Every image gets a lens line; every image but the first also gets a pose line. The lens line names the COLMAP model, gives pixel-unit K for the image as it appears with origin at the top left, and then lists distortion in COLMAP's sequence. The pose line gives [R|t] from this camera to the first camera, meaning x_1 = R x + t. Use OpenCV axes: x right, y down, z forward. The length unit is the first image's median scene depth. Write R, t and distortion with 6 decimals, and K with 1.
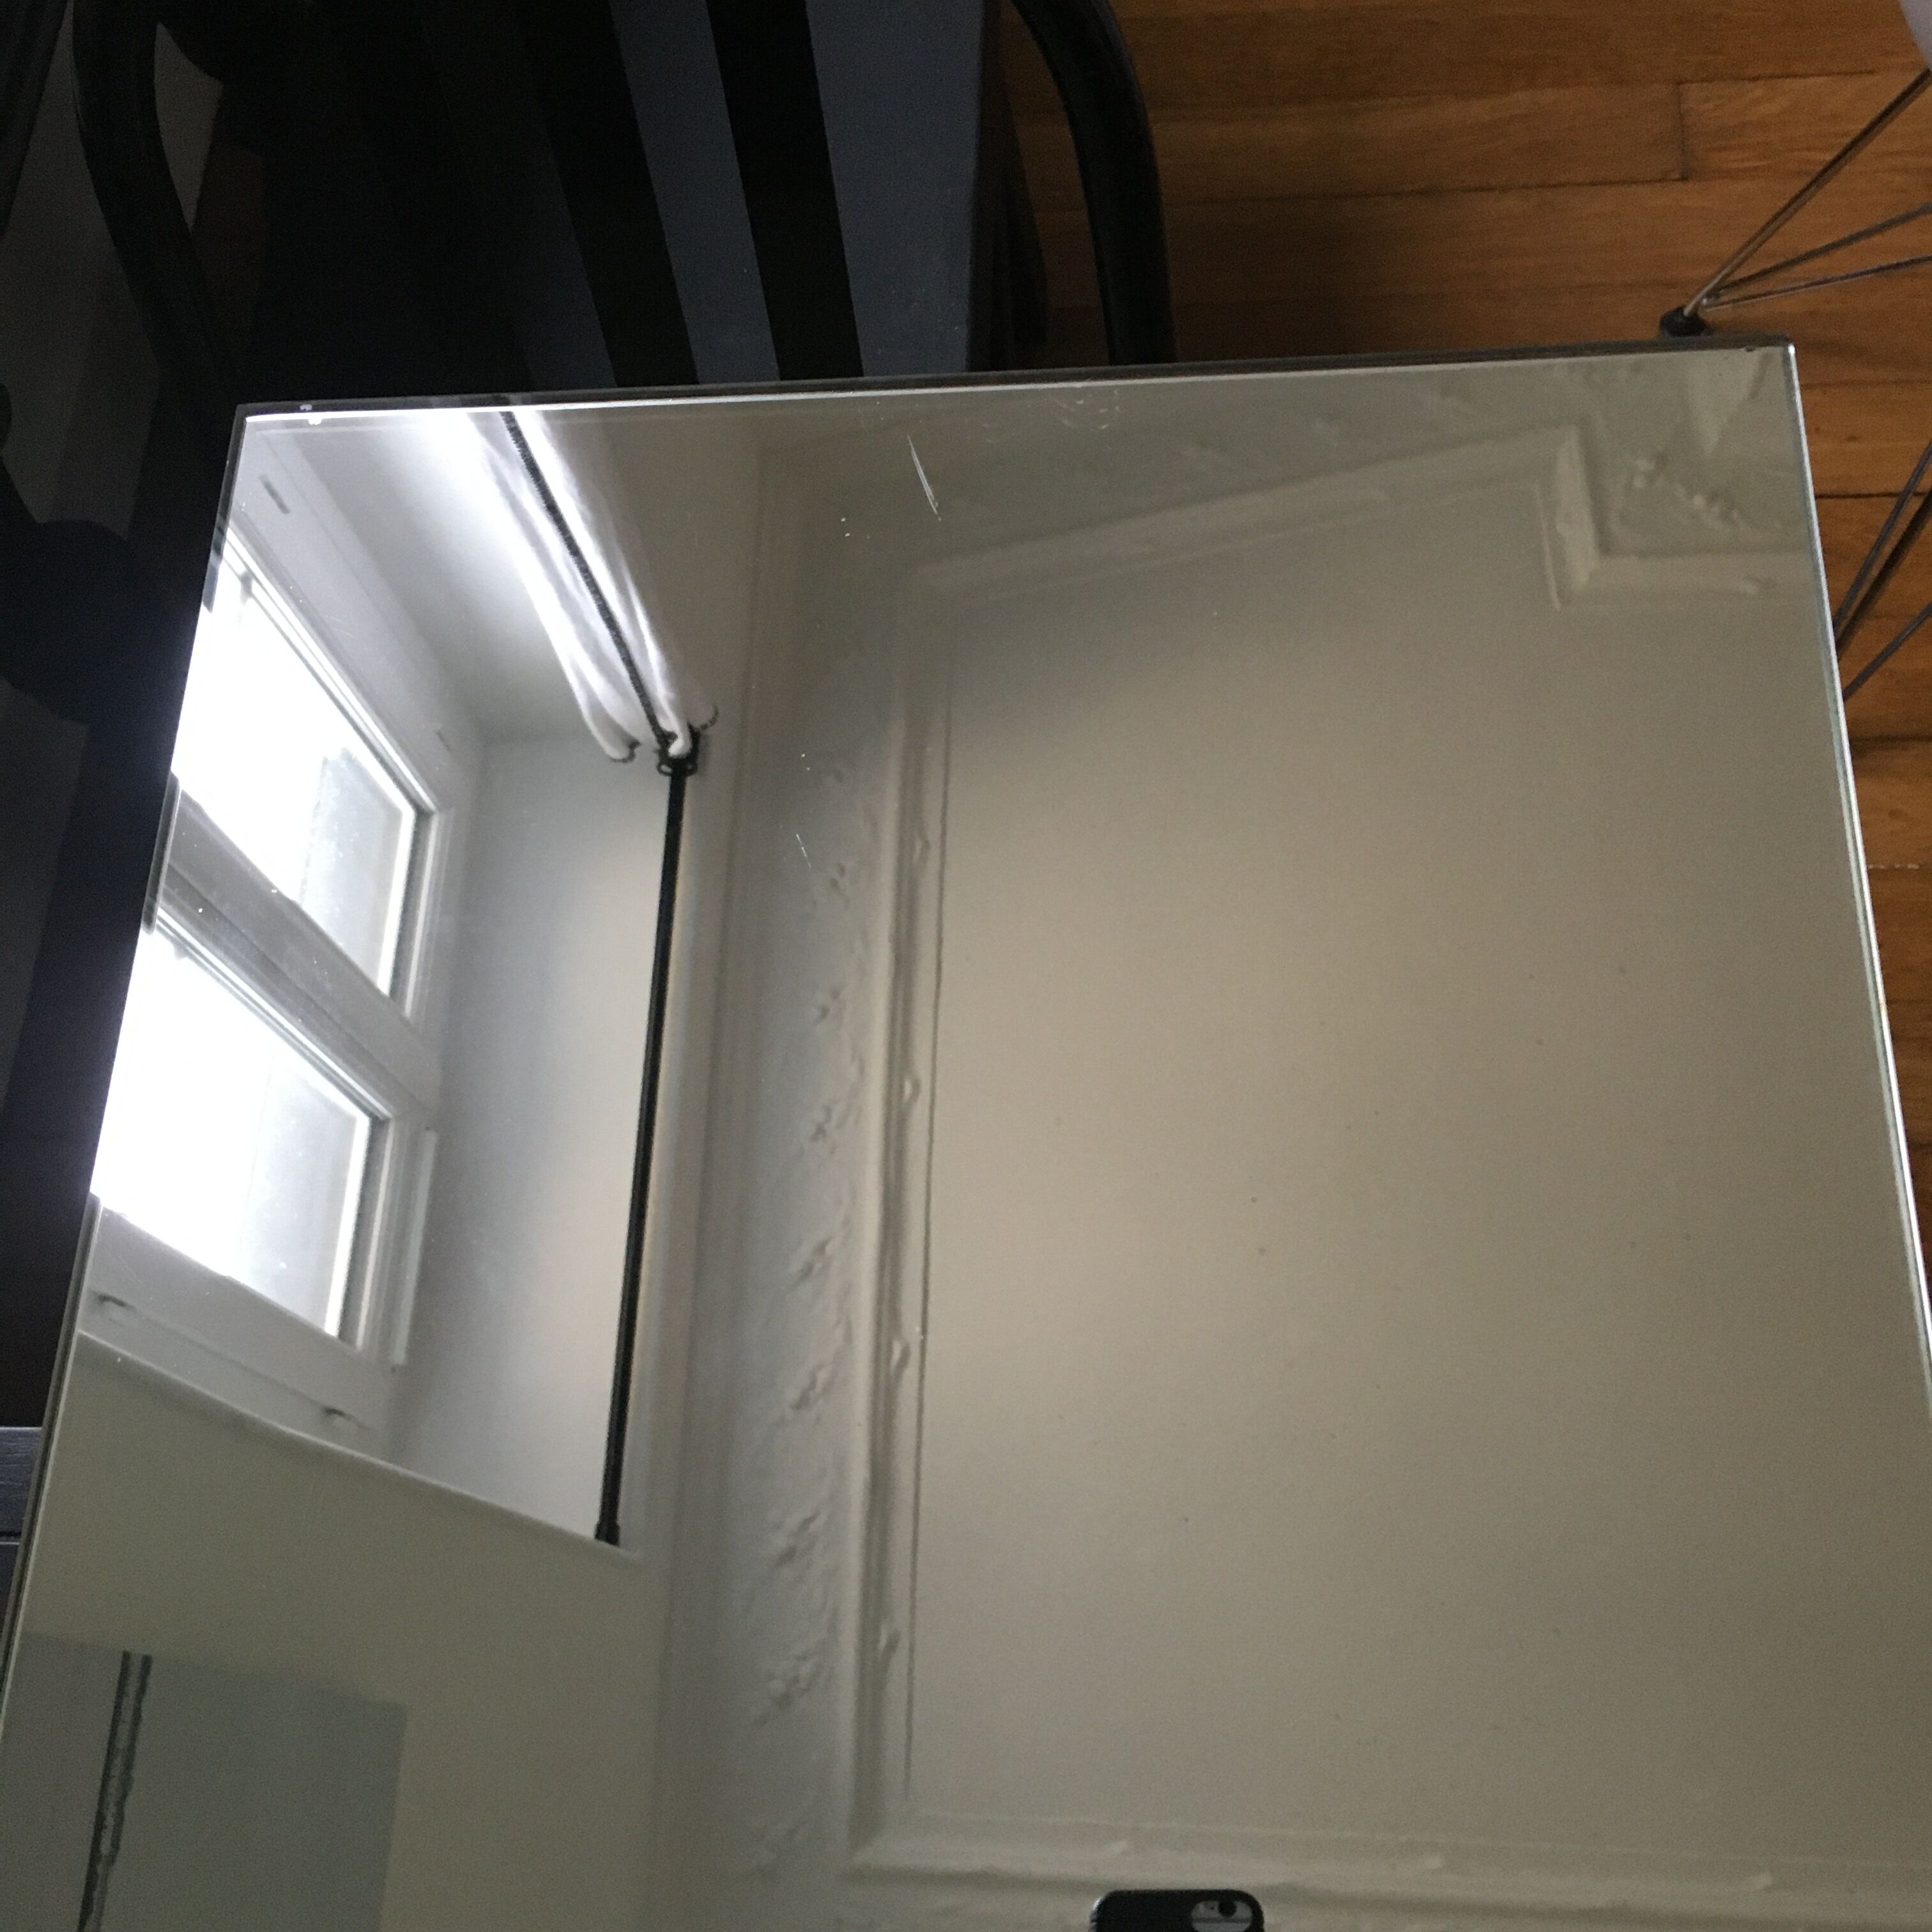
lens RADIAL K [[2111.2, 0, 961.2], [0, 2111.2, 1032.1], [0, 0, 1]] dist [0.042246, -0.003655]
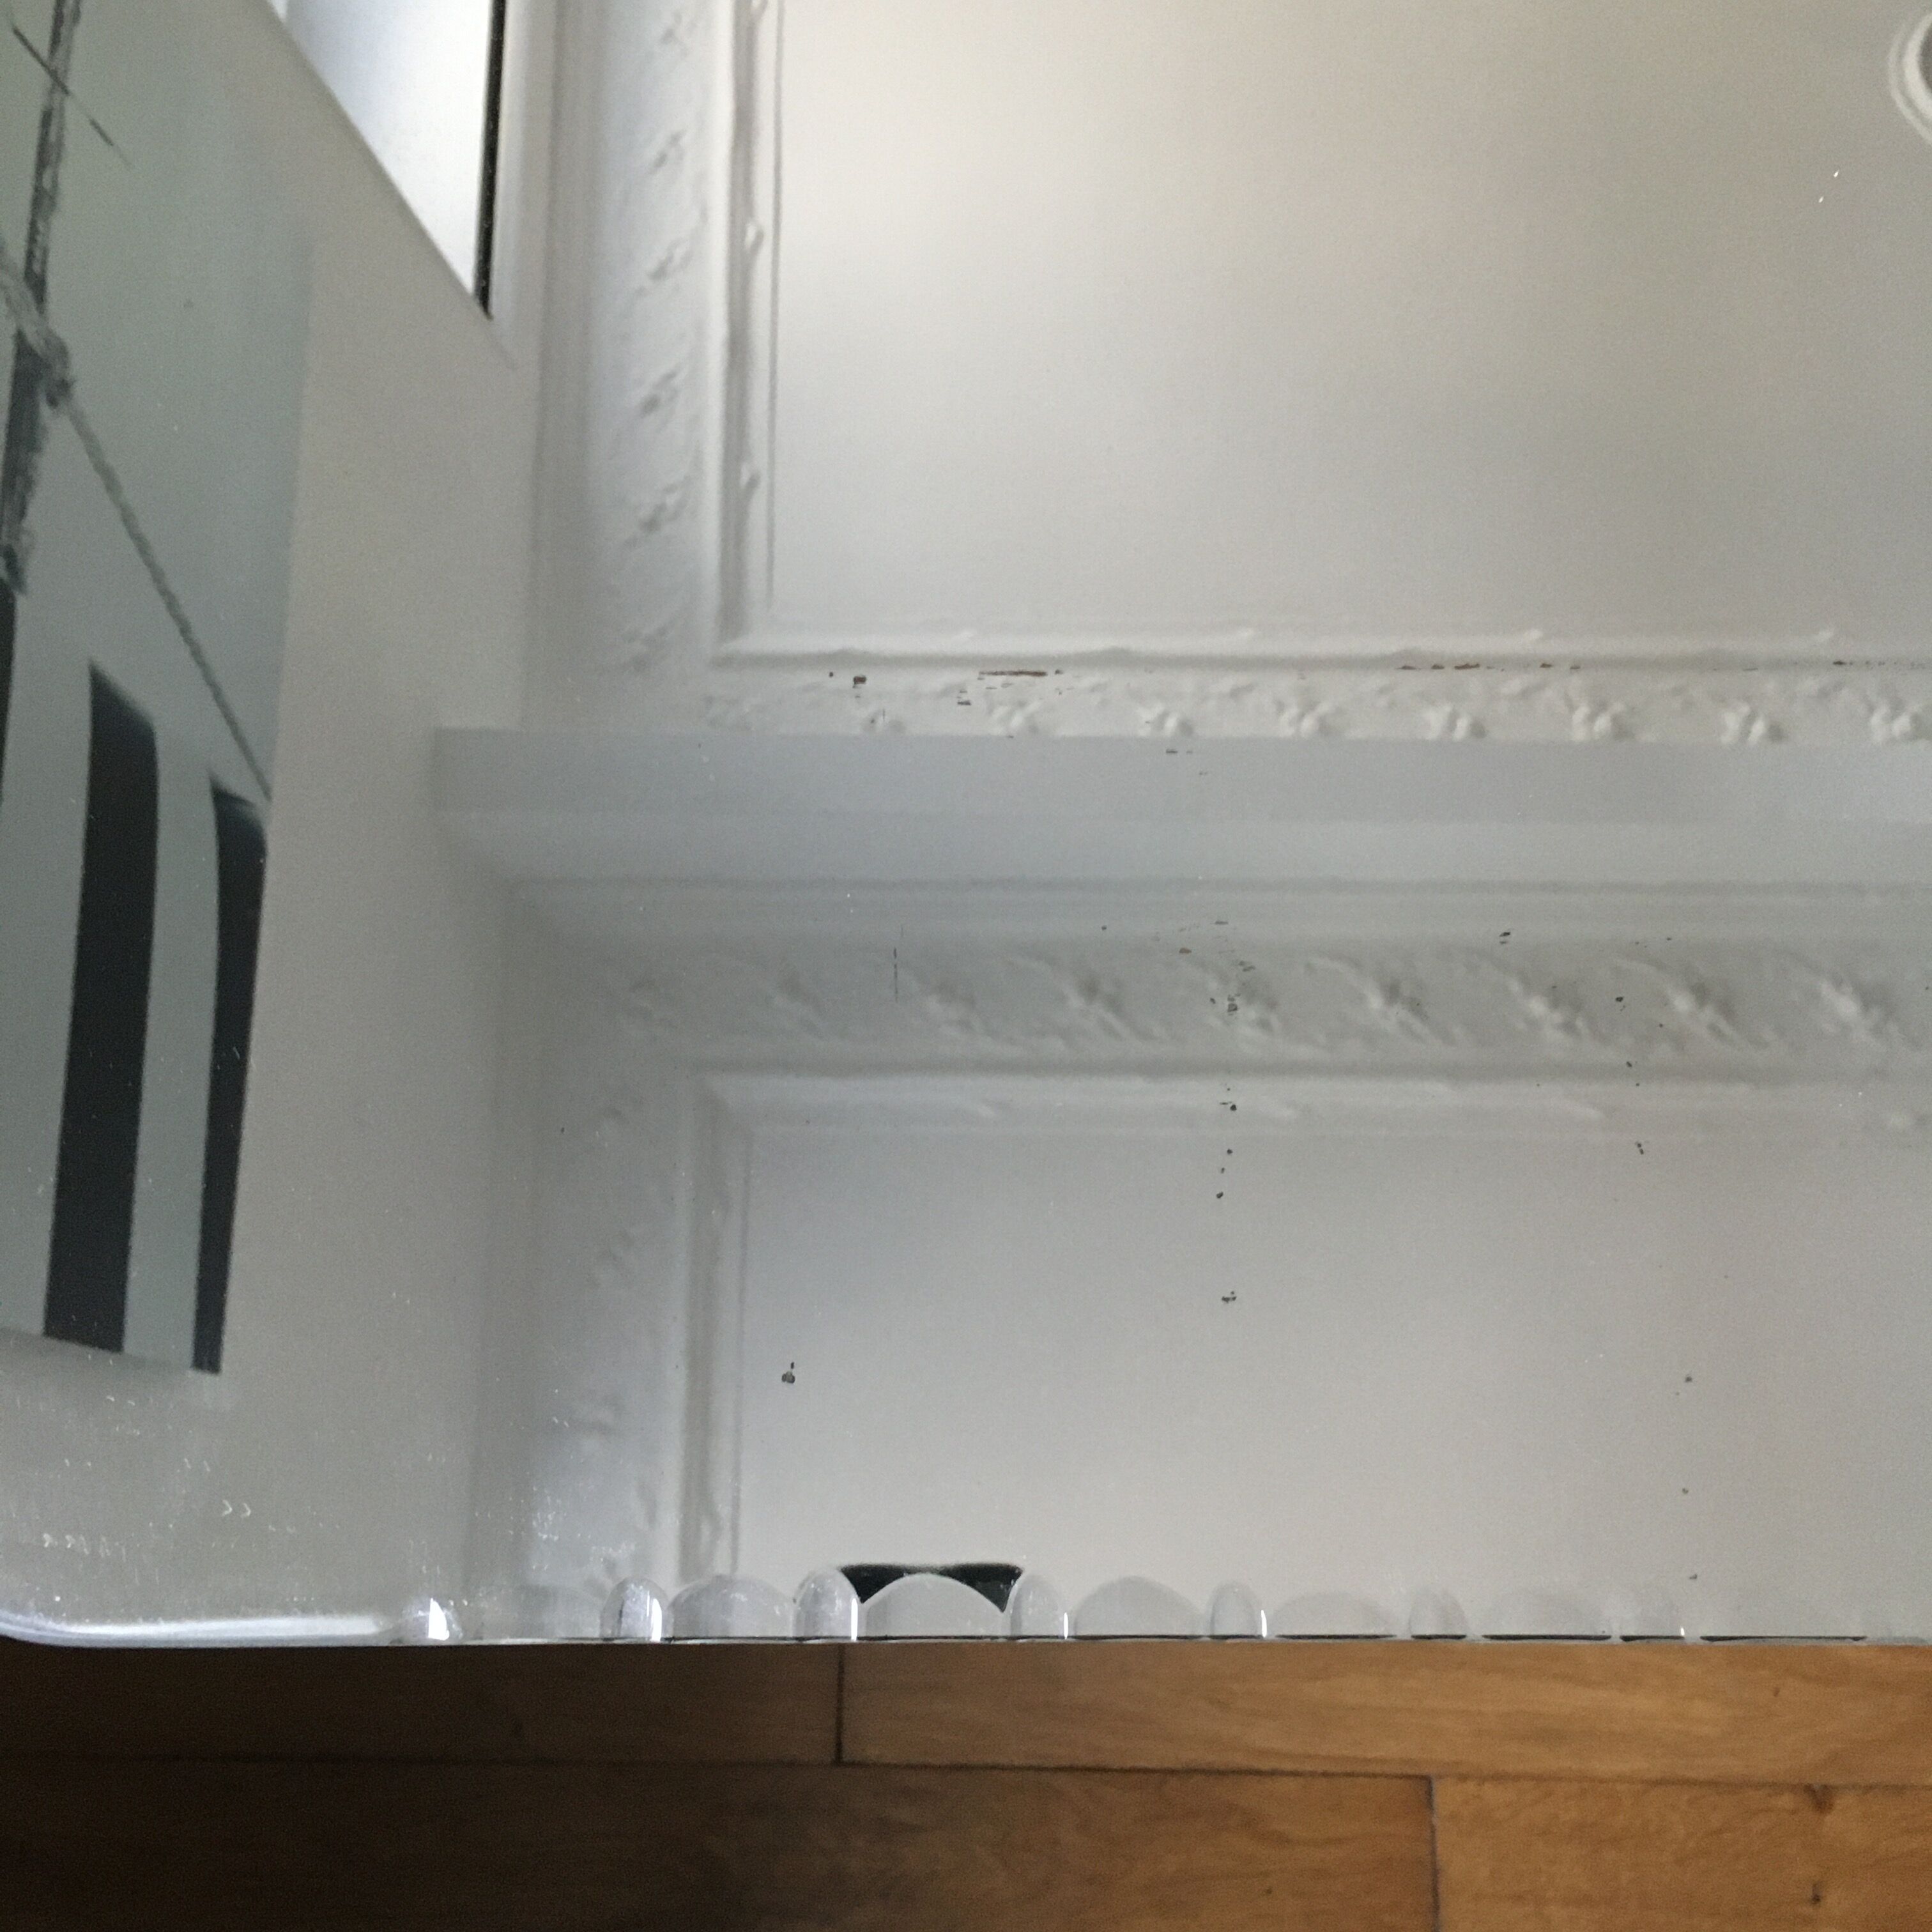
lens RADIAL K [[2111.2, 0, 961.2], [0, 2111.2, 1032.1], [0, 0, 1]] dist [0.042246, -0.003655]
pose [[0.996138, -0.011294, 0.087069, -0.022703], [0.000639, 0.992598, 0.121445, 0.409012], [-0.087796, -0.120921, 0.988772, -0.087288]]
